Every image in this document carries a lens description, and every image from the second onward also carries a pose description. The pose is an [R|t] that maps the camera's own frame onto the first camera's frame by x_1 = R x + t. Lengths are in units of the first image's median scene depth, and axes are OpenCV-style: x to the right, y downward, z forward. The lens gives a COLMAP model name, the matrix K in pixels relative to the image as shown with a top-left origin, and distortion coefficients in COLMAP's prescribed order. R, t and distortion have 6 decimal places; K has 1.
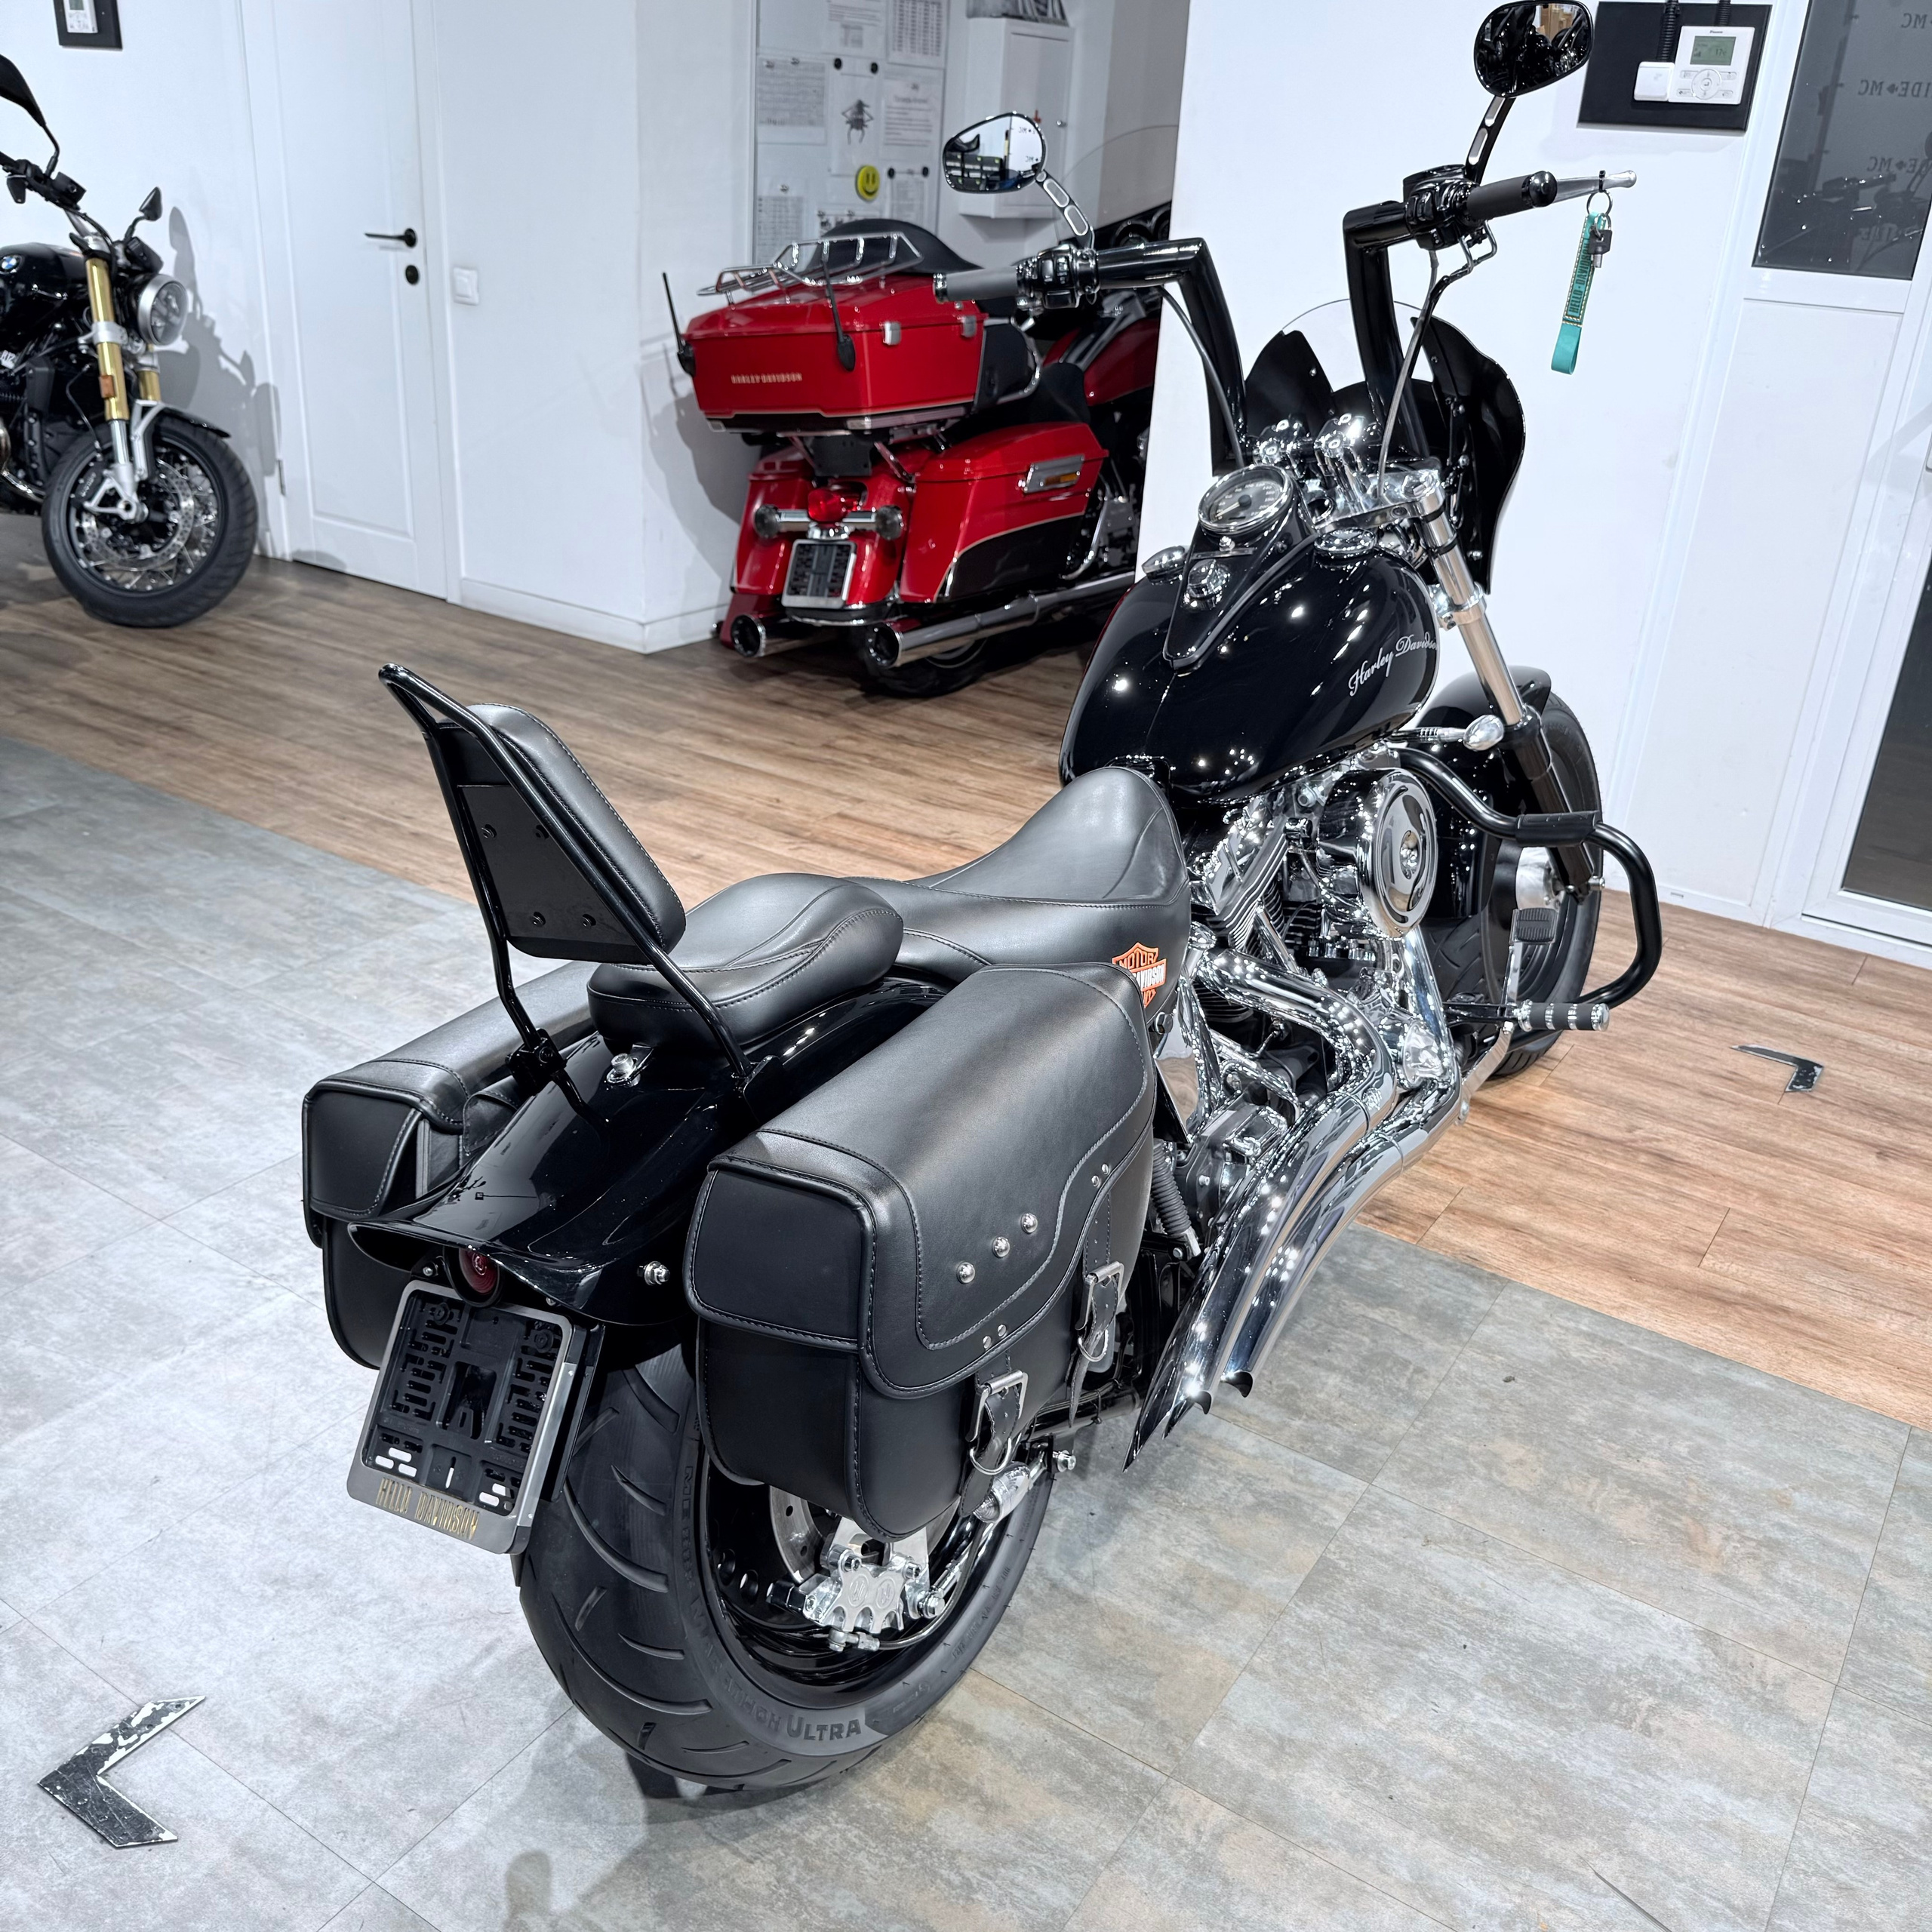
lens RADIAL K [[1836.3, 0, 942.6], [0, 1836.3, 970.0], [0, 0, 1]] dist [0.131474, -0.281986]
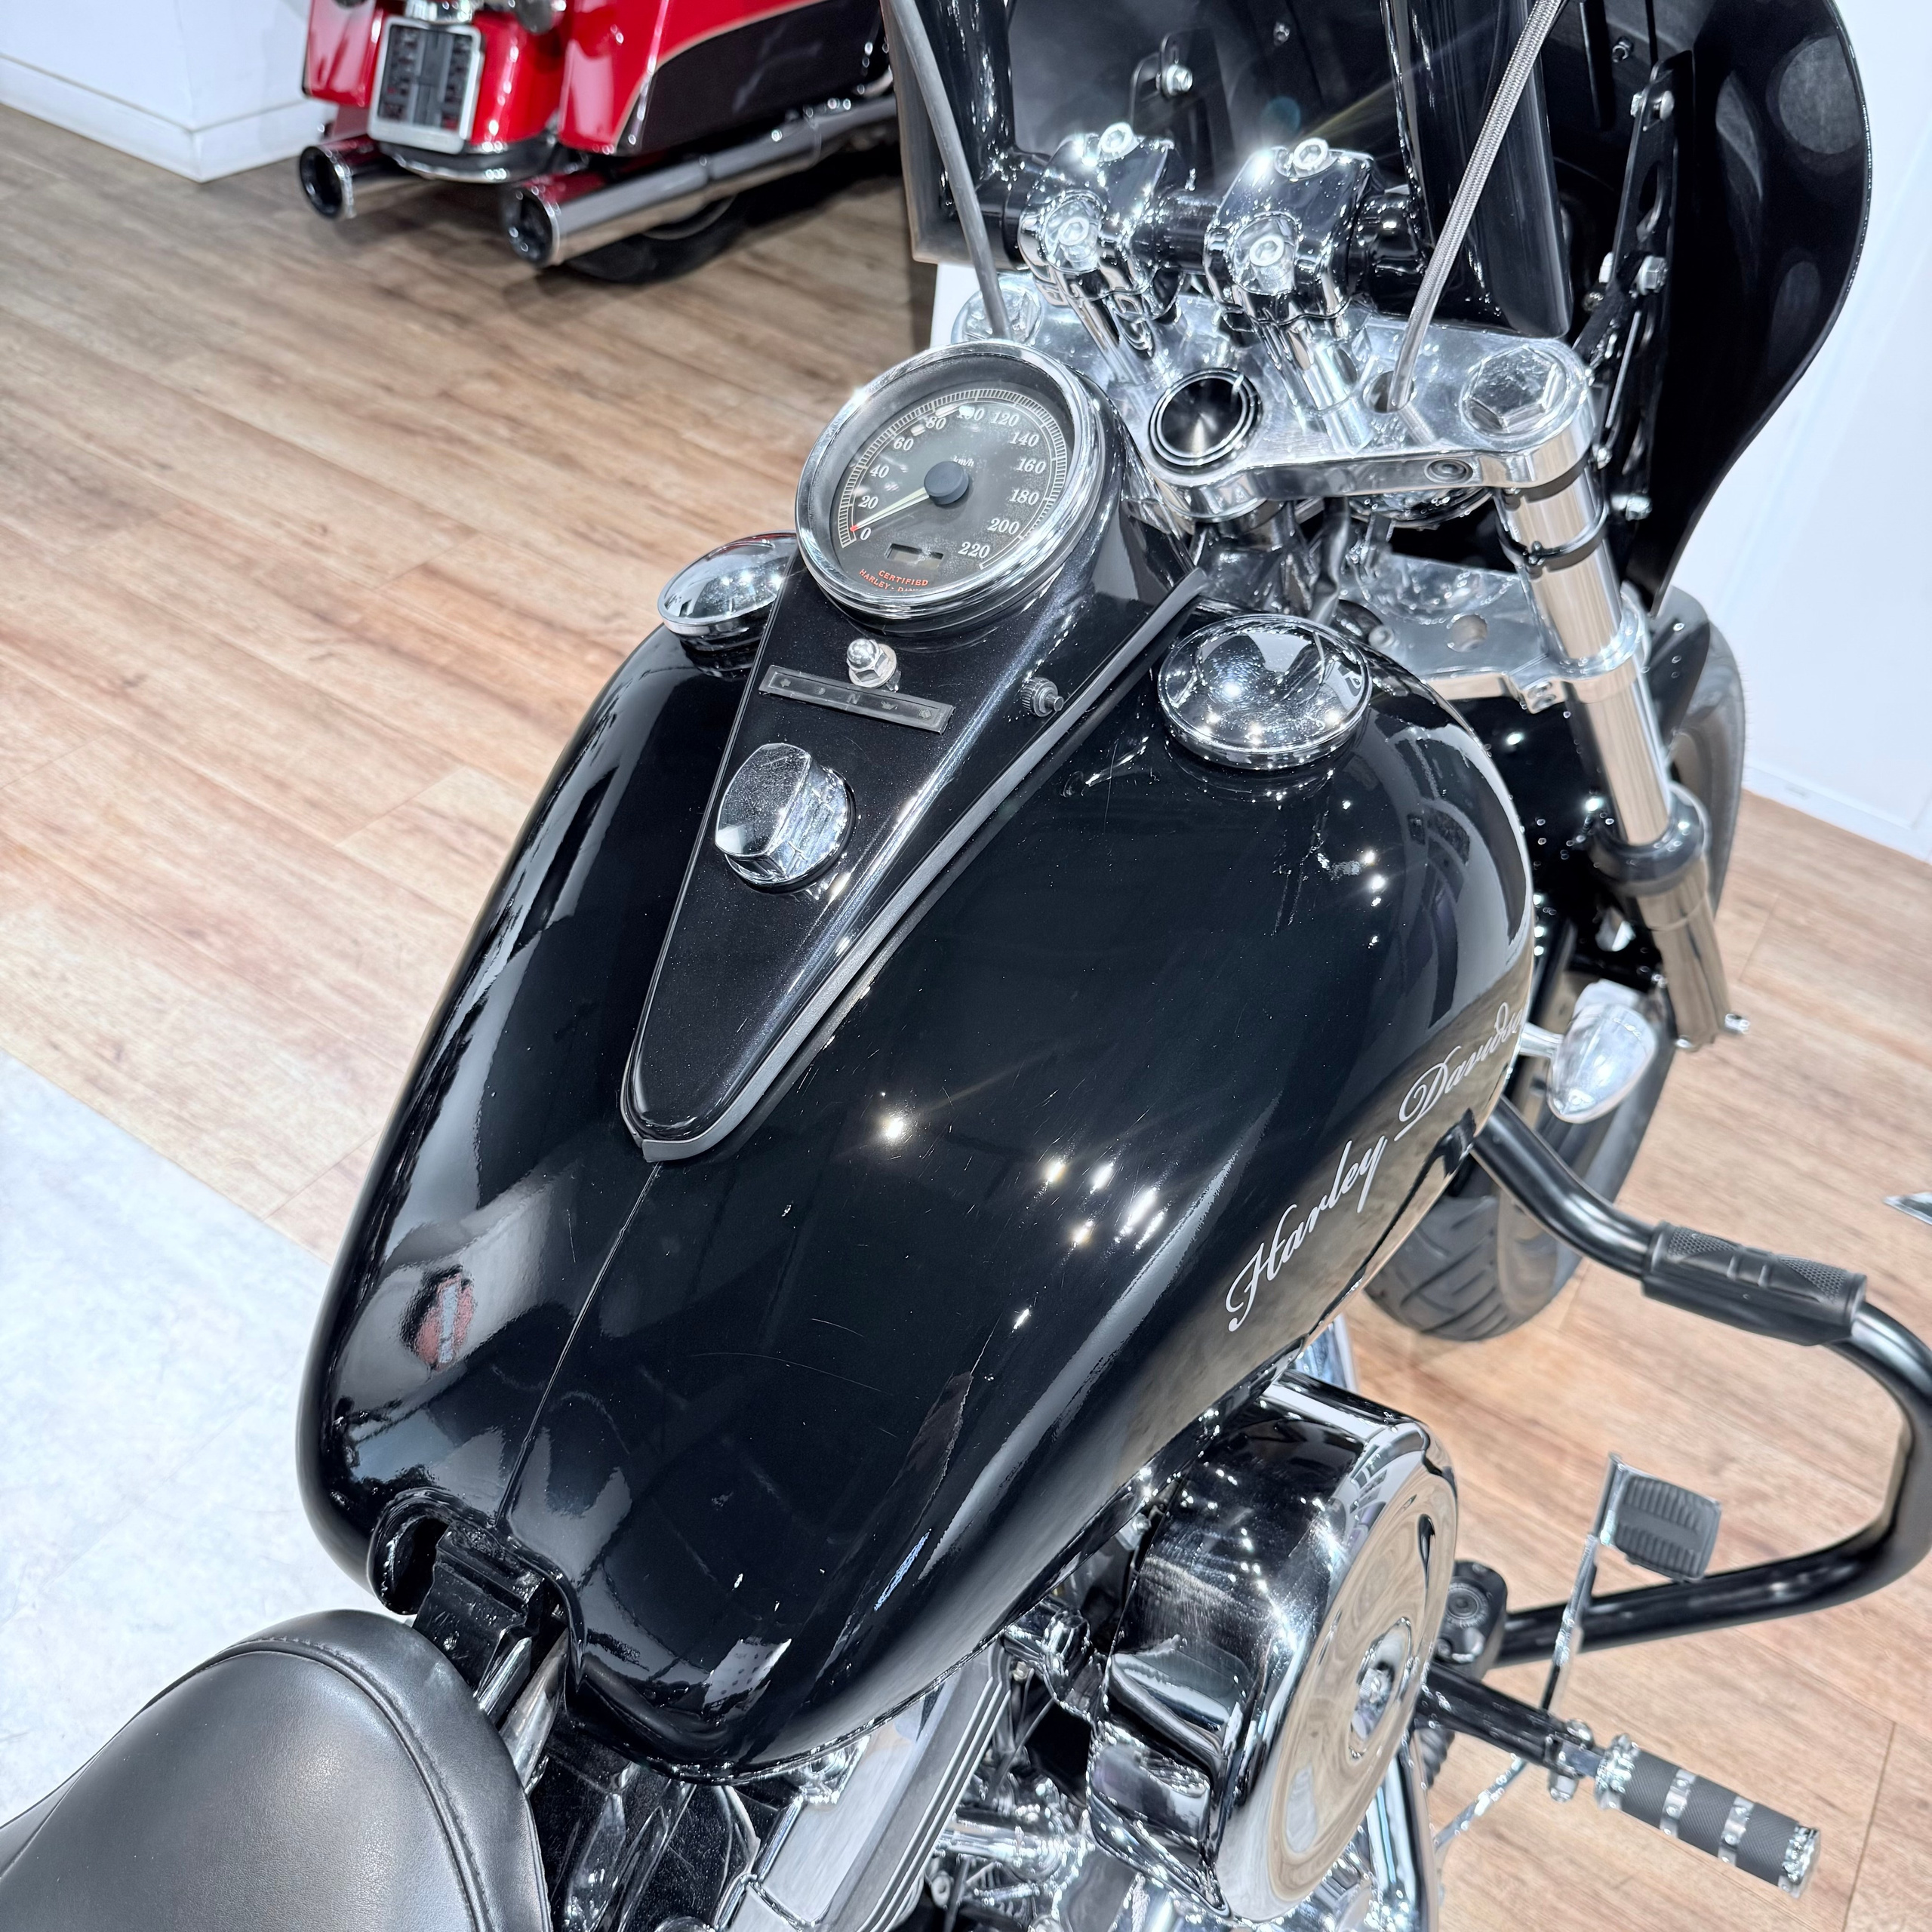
lens RADIAL K [[1853.5, 0, 956.3], [0, 1853.5, 965.7], [0, 0, 1]] dist [0.019920, -0.085145]
pose [[0.998400, 0.023296, 0.051528, 0.147766], [-0.038135, 0.950190, 0.309331, -0.264400], [-0.041755, -0.310801, 0.949558, 0.680532]]
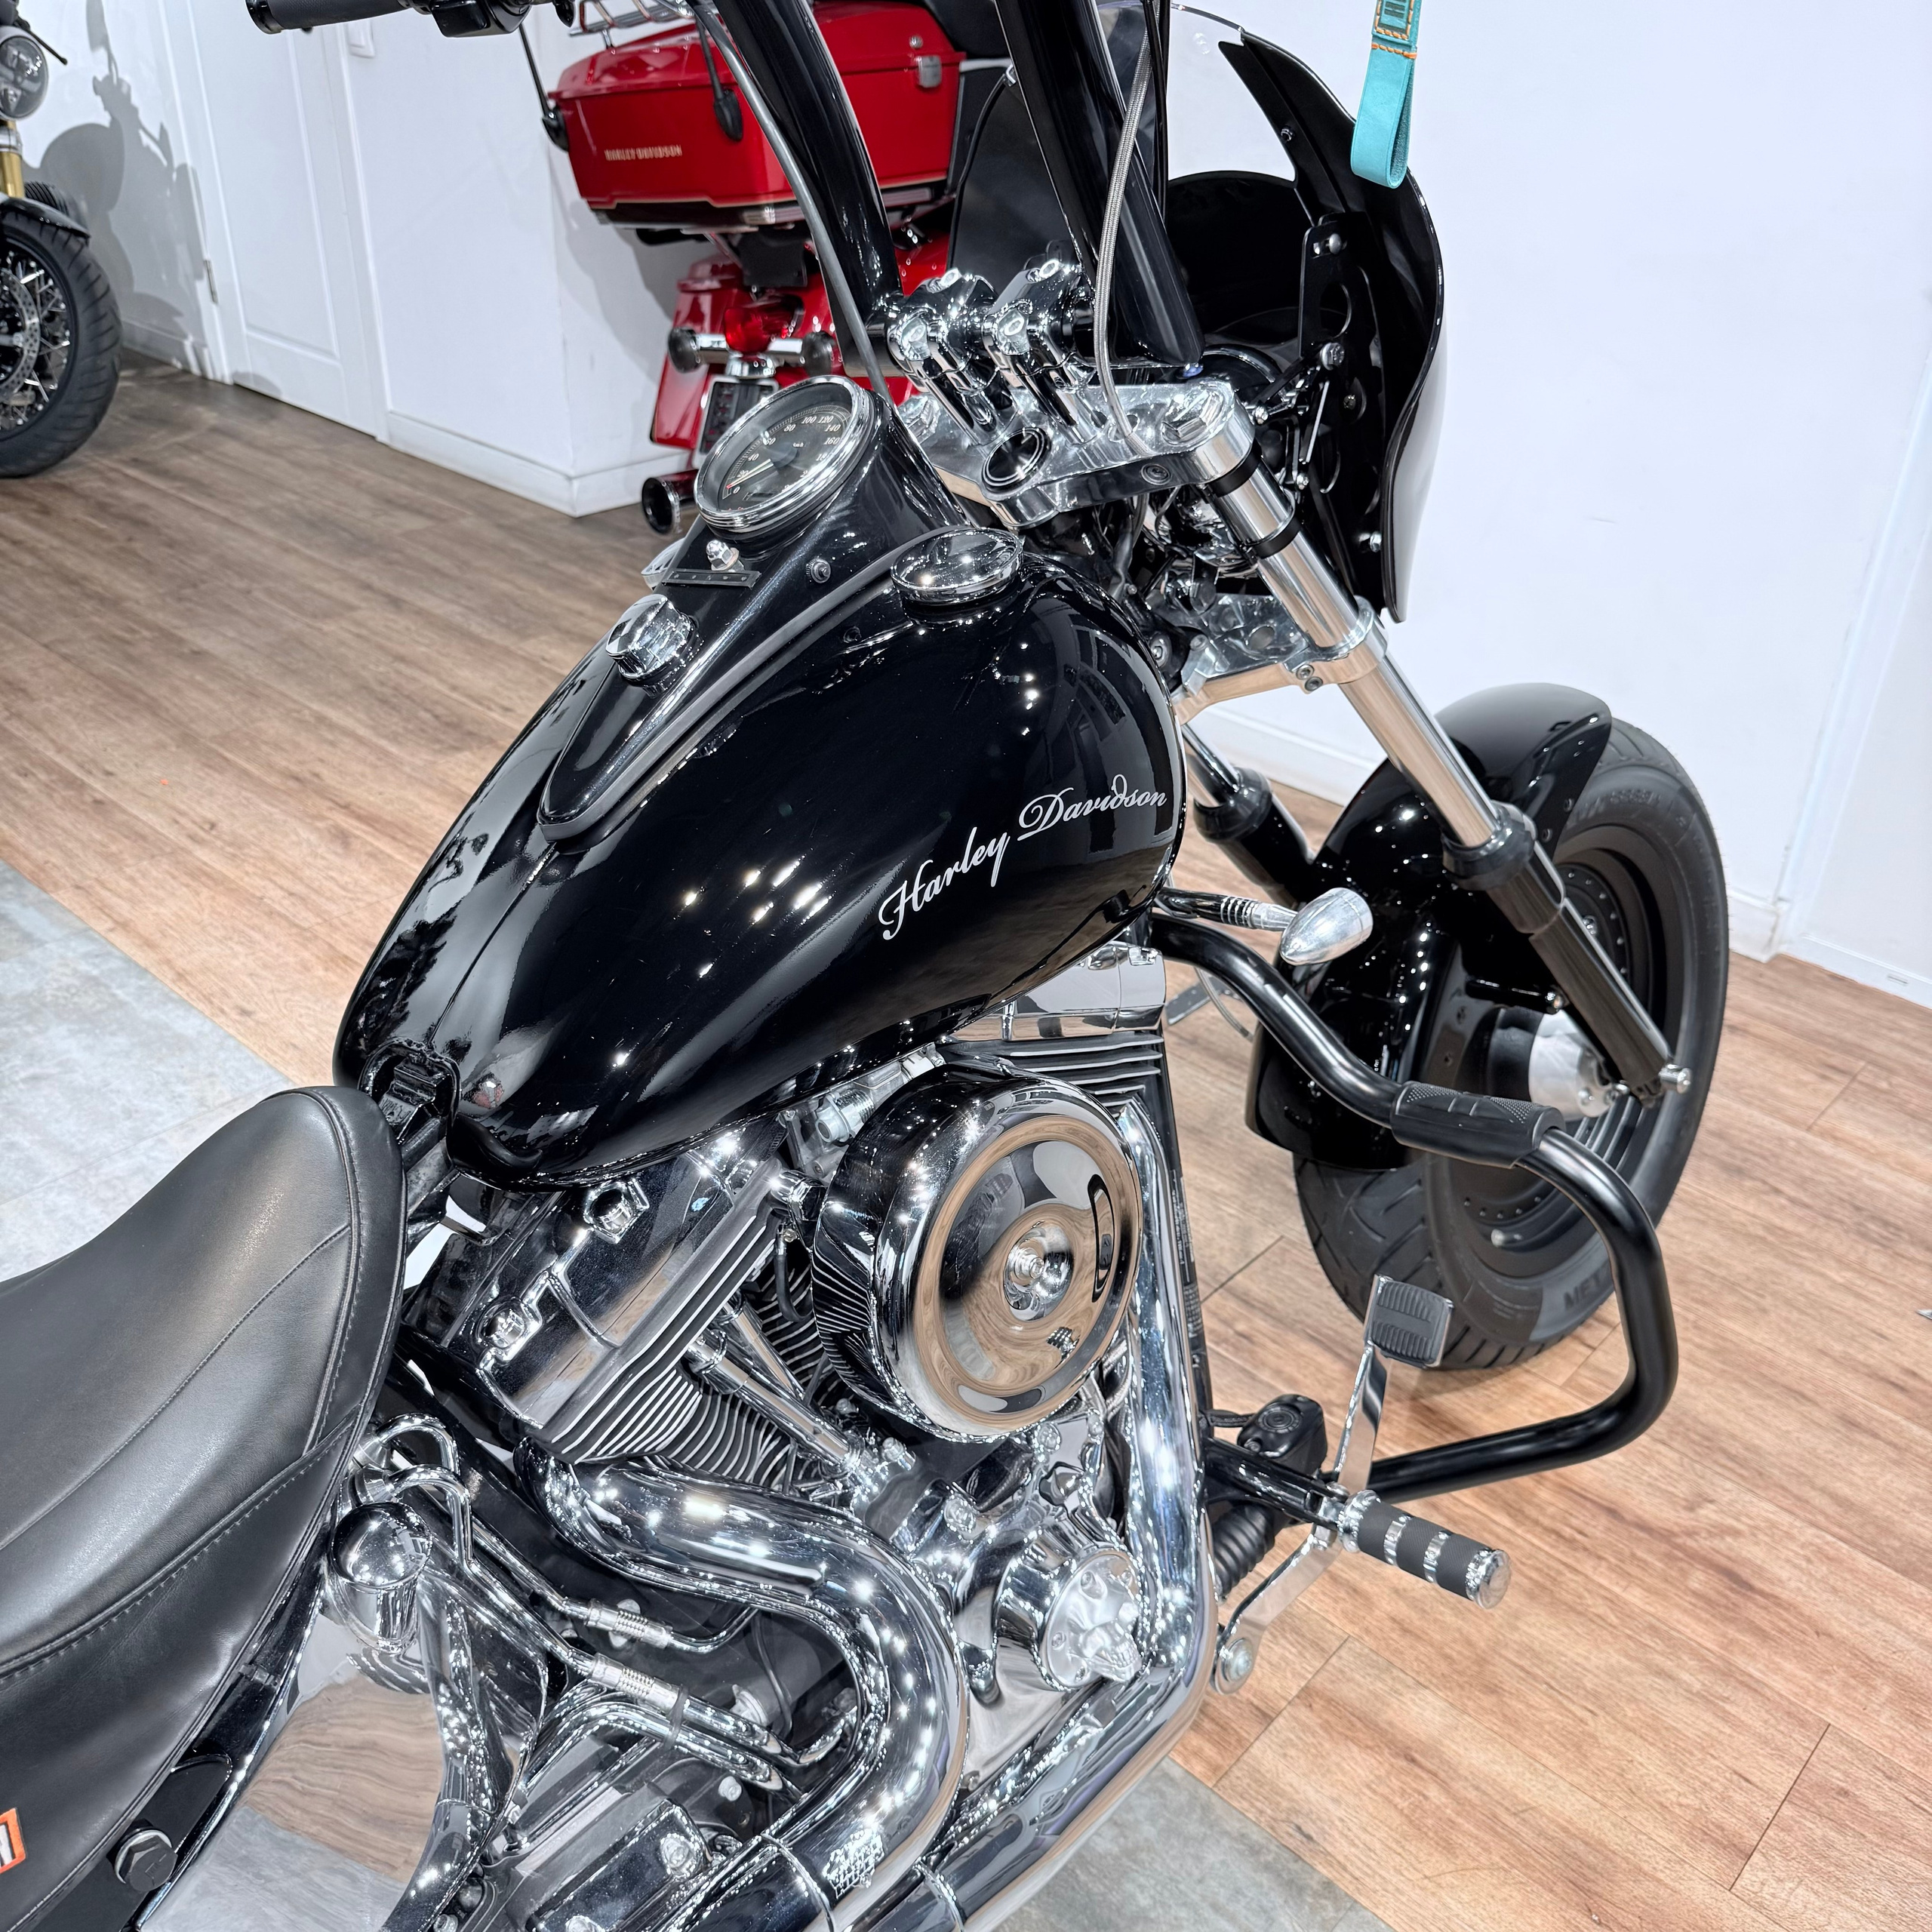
lens RADIAL K [[1846.8, 0, 960.4], [0, 1846.8, 968.0], [0, 0, 1]] dist [0.011842, -0.036432]
pose [[0.986634, 0.055459, -0.153222, 0.279548], [-0.037042, 0.992017, 0.120545, -0.177824], [0.158684, -0.113258, 0.980812, 0.521064]]
